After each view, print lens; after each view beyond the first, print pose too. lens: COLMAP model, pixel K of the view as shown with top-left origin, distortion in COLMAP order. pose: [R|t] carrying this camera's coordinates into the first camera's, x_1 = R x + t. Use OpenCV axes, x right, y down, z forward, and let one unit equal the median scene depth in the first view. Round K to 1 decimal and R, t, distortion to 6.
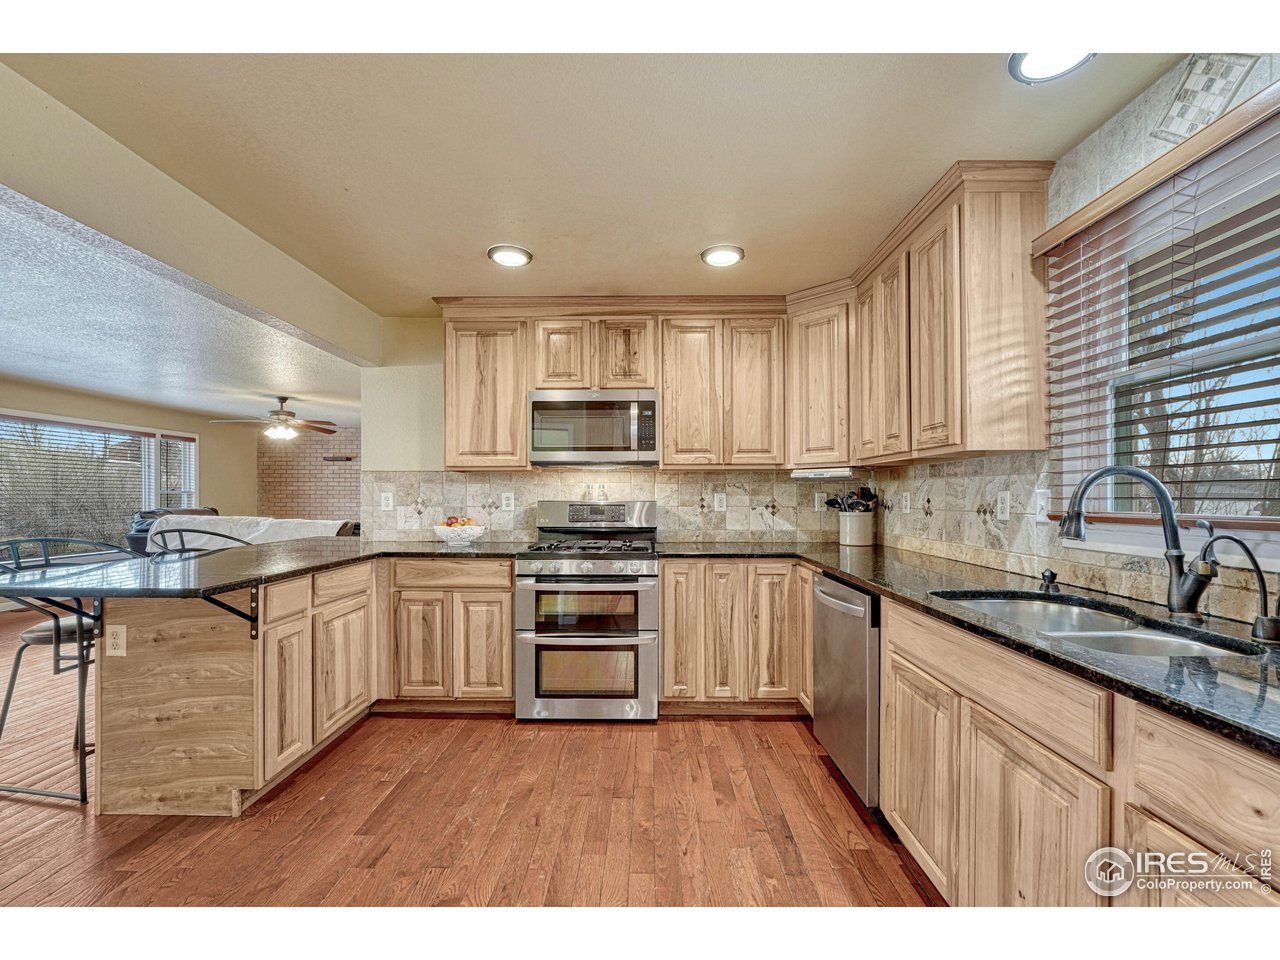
lens RADIAL K [[553.9, 0, 641.8], [0, 553.9, 491.2], [0, 0, 1]] dist [-0.022077, -0.000608]
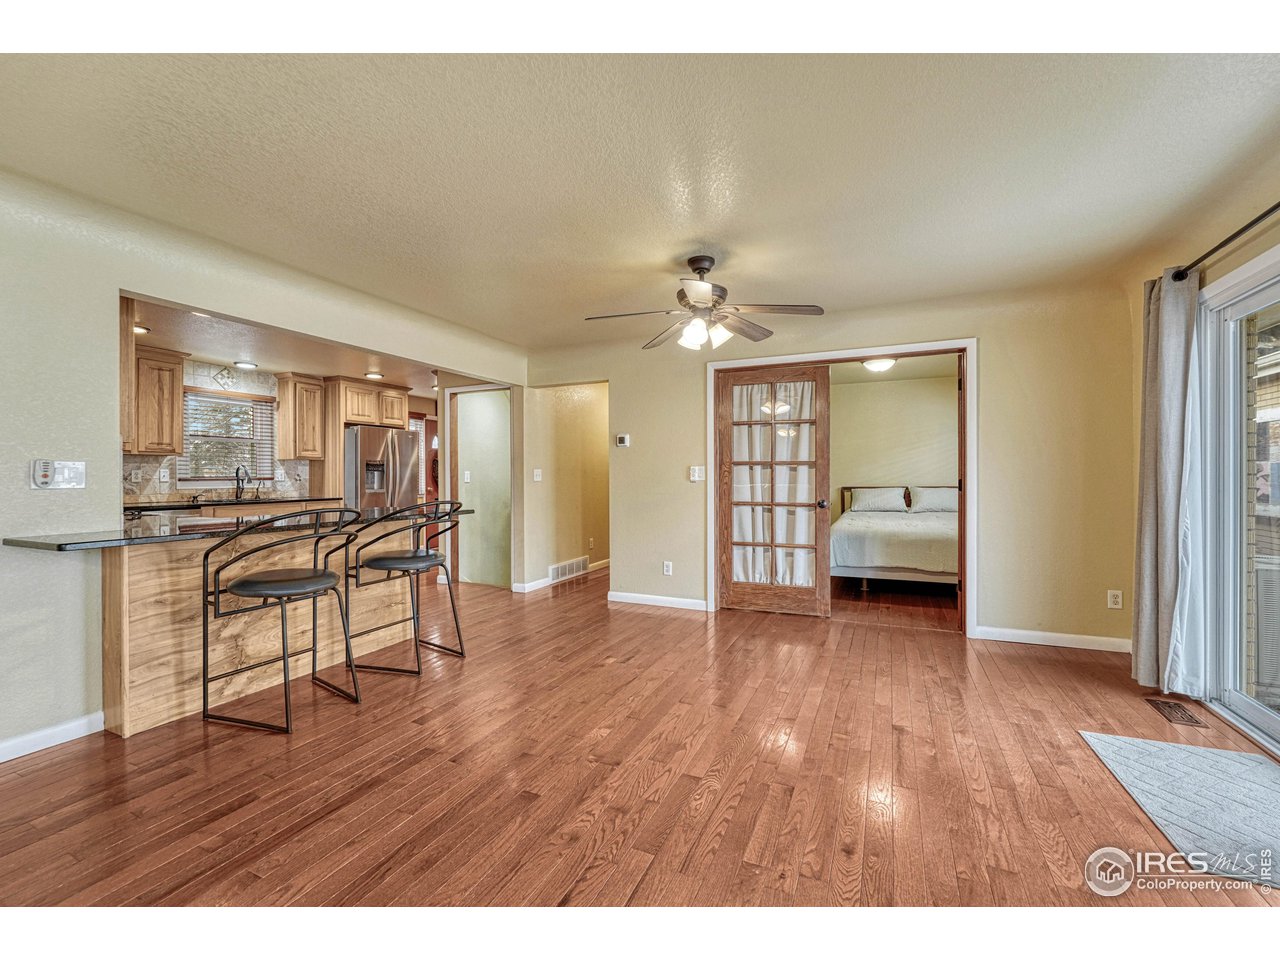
lens RADIAL K [[553.9, 0, 641.0], [0, 553.9, 478.1], [0, 0, 1]] dist [-0.022077, -0.000608]
pose [[-0.916319, -0.001565, 0.400446, -1.564808], [-0.002562, 0.999995, -0.001954, 0.022564], [-0.400441, -0.002817, -0.916318, 1.548066]]
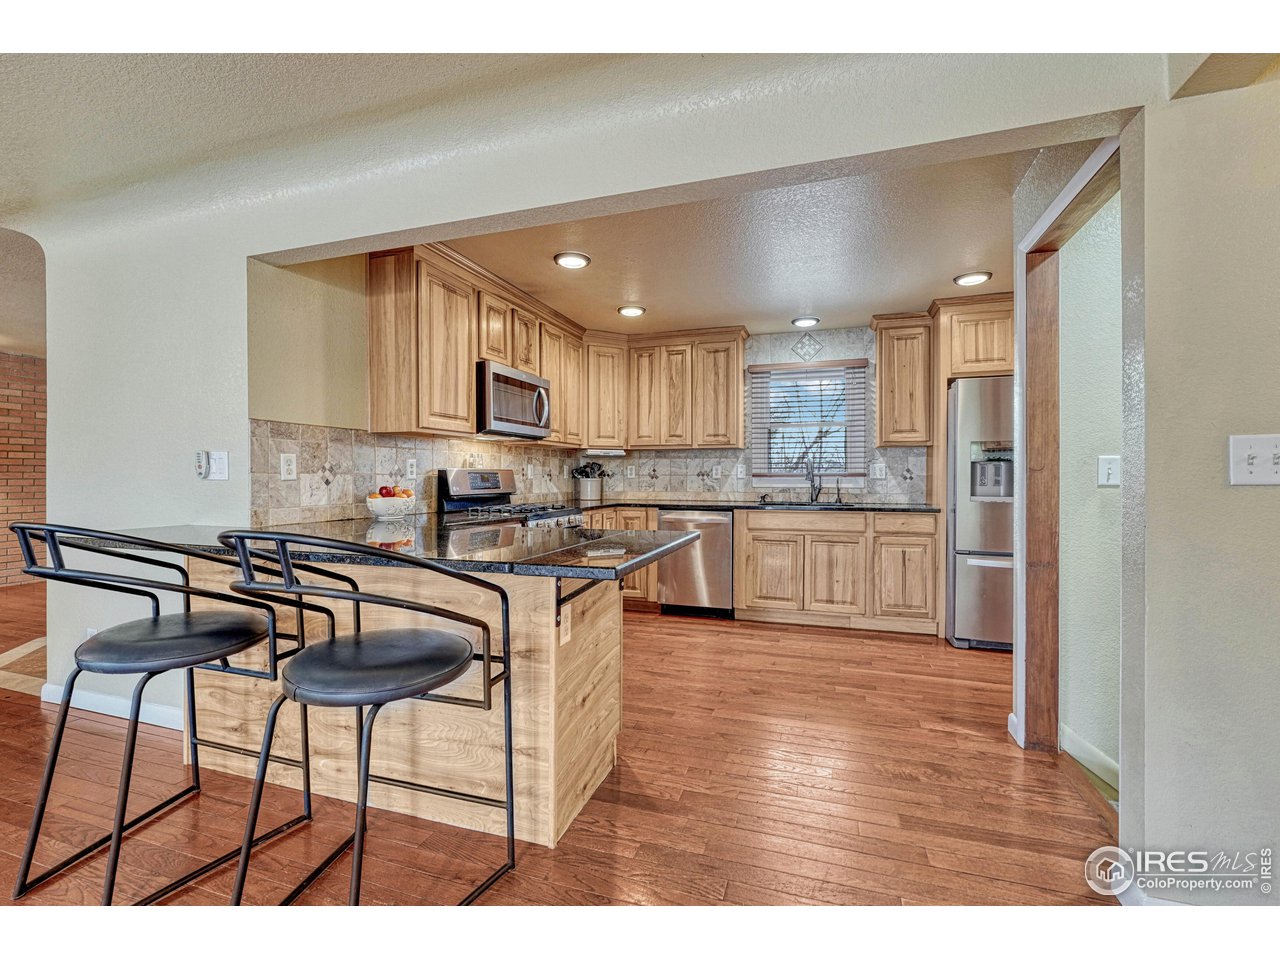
lens RADIAL K [[553.9, 0, 648.3], [0, 553.9, 477.1], [0, 0, 1]] dist [-0.022077, -0.000608]
pose [[0.297526, -0.001663, 0.954712, -1.068441], [-0.009083, 0.999948, 0.004572, 0.026649], [-0.954671, -0.010032, 0.297495, 0.399316]]
